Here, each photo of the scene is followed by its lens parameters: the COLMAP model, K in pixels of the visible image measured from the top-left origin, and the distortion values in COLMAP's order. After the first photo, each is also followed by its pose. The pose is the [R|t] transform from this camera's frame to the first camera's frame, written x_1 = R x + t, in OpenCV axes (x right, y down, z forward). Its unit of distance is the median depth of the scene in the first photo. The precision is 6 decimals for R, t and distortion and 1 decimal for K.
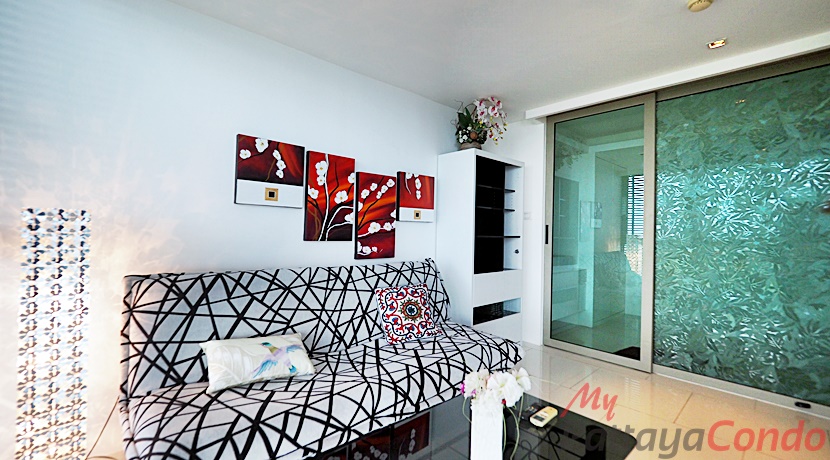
lens RADIAL K [[353.5, 0, 405.3], [0, 353.5, 226.7], [0, 0, 1]] dist [0.000951, 0.000192]
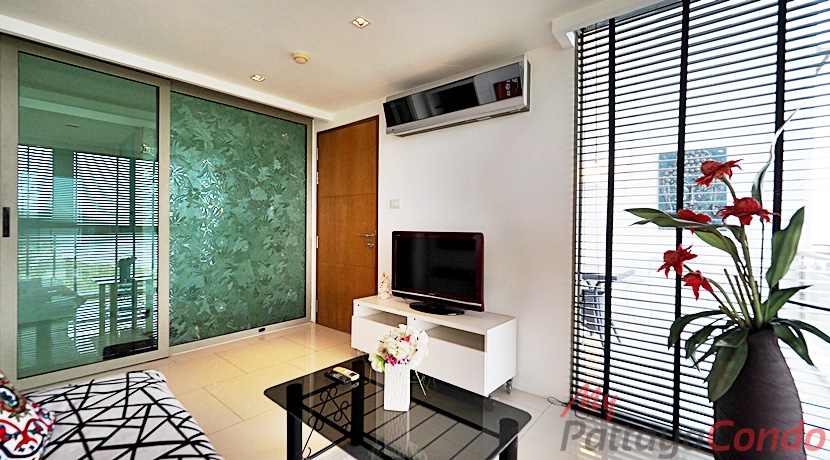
lens RADIAL K [[353.5, 0, 405.3], [0, 353.5, 226.7], [0, 0, 1]] dist [0.000951, 0.000192]
pose [[-0.109843, -0.026770, 0.993588, -0.476650], [-0.022687, 0.999444, 0.024419, -0.003564], [-0.993690, -0.019860, -0.110389, 0.542504]]
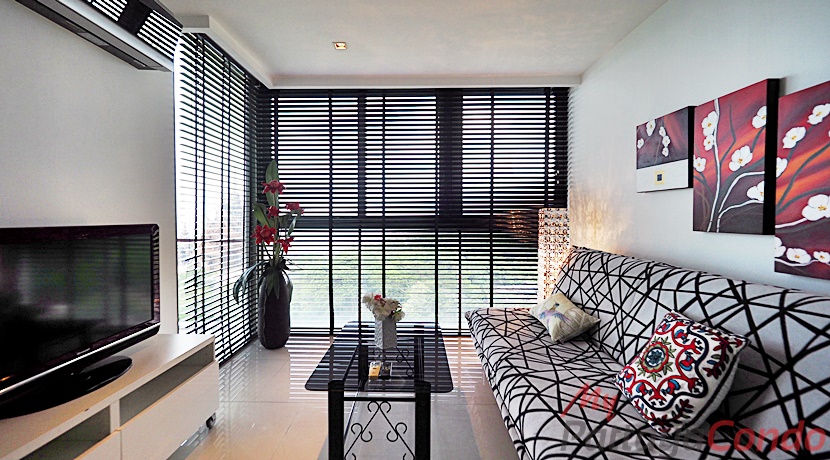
lens RADIAL K [[353.5, 0, 405.3], [0, 353.5, 226.7], [0, 0, 1]] dist [0.000951, 0.000192]
pose [[-0.689566, -0.002746, -0.724218, 0.673792], [-0.006702, 0.999974, 0.002589, 0.033477], [0.724192, 0.006639, -0.689567, 1.080416]]
